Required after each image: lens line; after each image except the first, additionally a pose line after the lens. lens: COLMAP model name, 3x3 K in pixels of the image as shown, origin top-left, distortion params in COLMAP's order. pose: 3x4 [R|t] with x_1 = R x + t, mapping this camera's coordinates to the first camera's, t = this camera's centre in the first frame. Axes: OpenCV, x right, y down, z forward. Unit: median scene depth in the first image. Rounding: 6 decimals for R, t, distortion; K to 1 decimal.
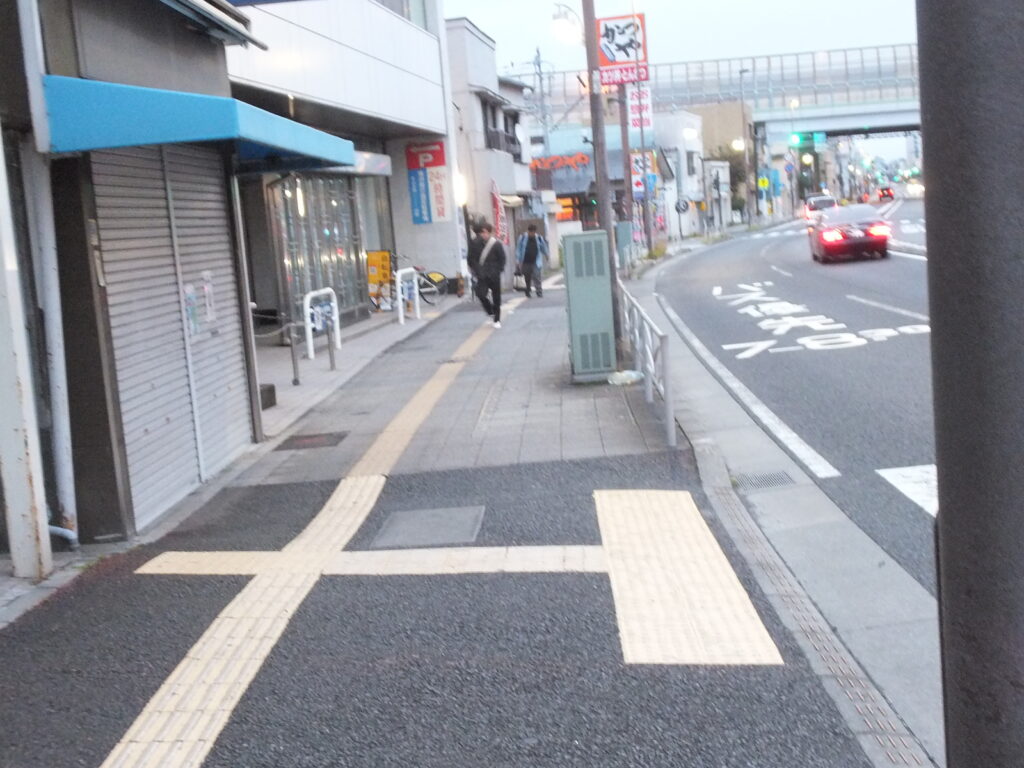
lens RADIAL K [[1449.8, 0, 512.0], [0, 1449.8, 384.0], [0, 0, 1]] dist [0.092014, 0.027445]
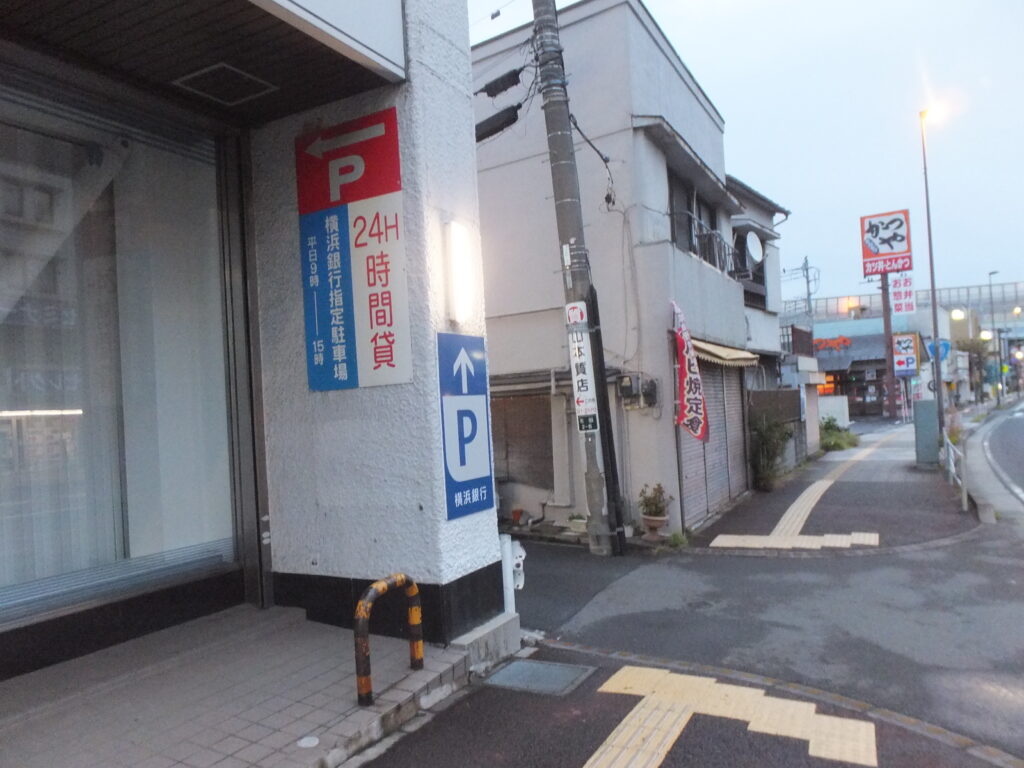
lens RADIAL K [[770.7, 0, 512.0], [0, 770.7, 384.0], [0, 0, 1]] dist [-0.008356, 0.001286]
pose [[0.939203, 0.026755, -0.342317, 0.020567], [-0.067246, 0.991986, -0.106966, -0.073311], [0.336712, 0.123482, 0.933476, 0.652632]]
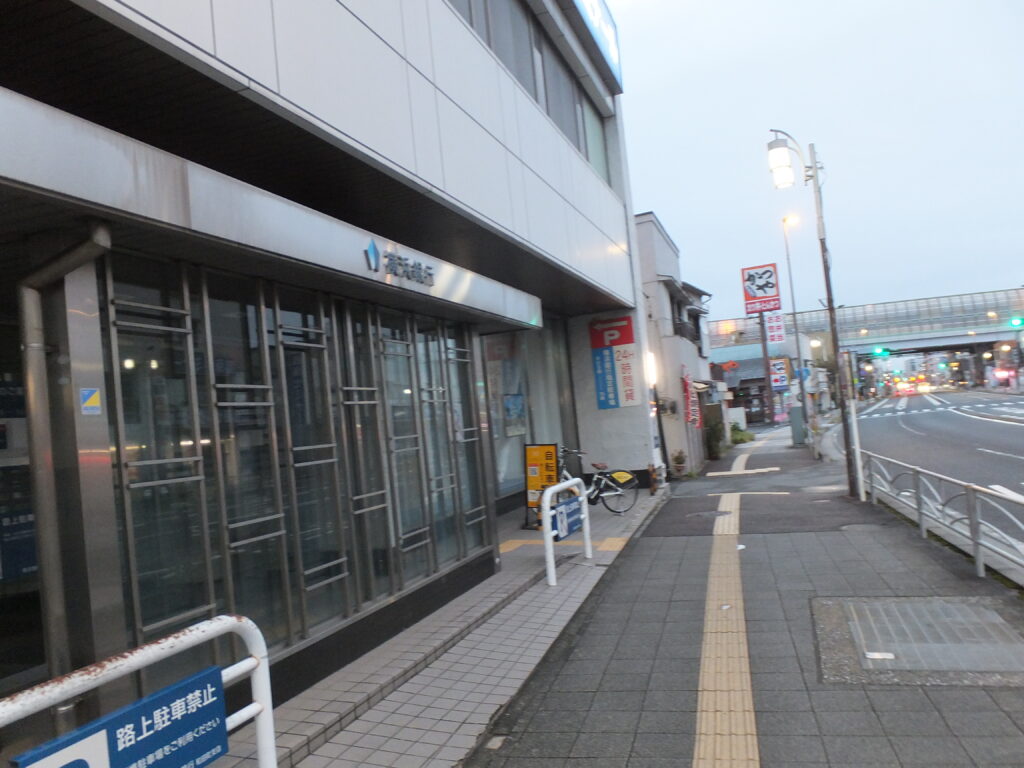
lens RADIAL K [[770.7, 0, 512.0], [0, 770.7, 384.0], [0, 0, 1]] dist [-0.008356, 0.001286]
pose [[0.978251, -0.020087, -0.206448, -0.016577], [-0.010253, 0.989400, -0.144852, -0.042583], [0.207169, 0.143819, 0.967676, 0.400546]]
